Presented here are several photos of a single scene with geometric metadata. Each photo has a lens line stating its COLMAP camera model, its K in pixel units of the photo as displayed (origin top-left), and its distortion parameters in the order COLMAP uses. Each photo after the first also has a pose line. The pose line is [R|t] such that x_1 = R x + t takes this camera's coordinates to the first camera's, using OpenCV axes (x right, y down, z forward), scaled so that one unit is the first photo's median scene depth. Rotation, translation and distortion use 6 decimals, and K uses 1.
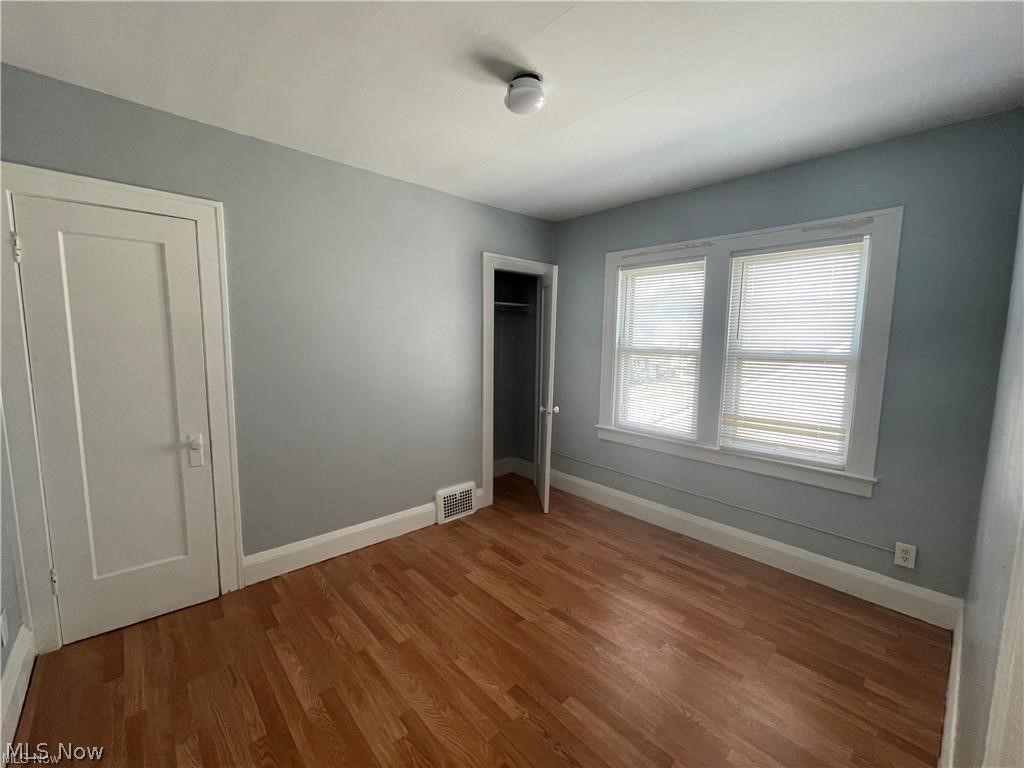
lens RADIAL K [[418.6, 0, 507.9], [0, 418.6, 384.4], [0, 0, 1]] dist [-0.000806, 0.002023]
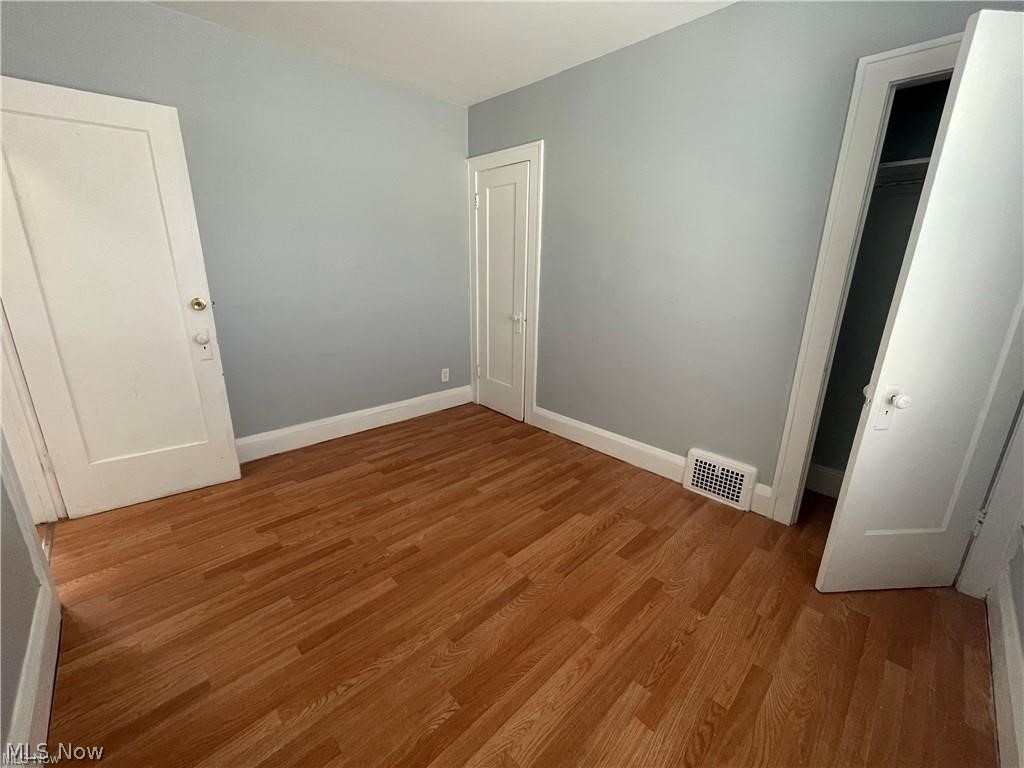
lens RADIAL K [[418.6, 0, 517.0], [0, 418.6, 385.3], [0, 0, 1]] dist [-0.000806, 0.002023]
pose [[0.031341, 0.271223, -0.962006, 0.756273], [-0.126172, 0.955853, 0.265377, -0.028029], [0.991513, 0.113061, 0.064178, 0.866798]]
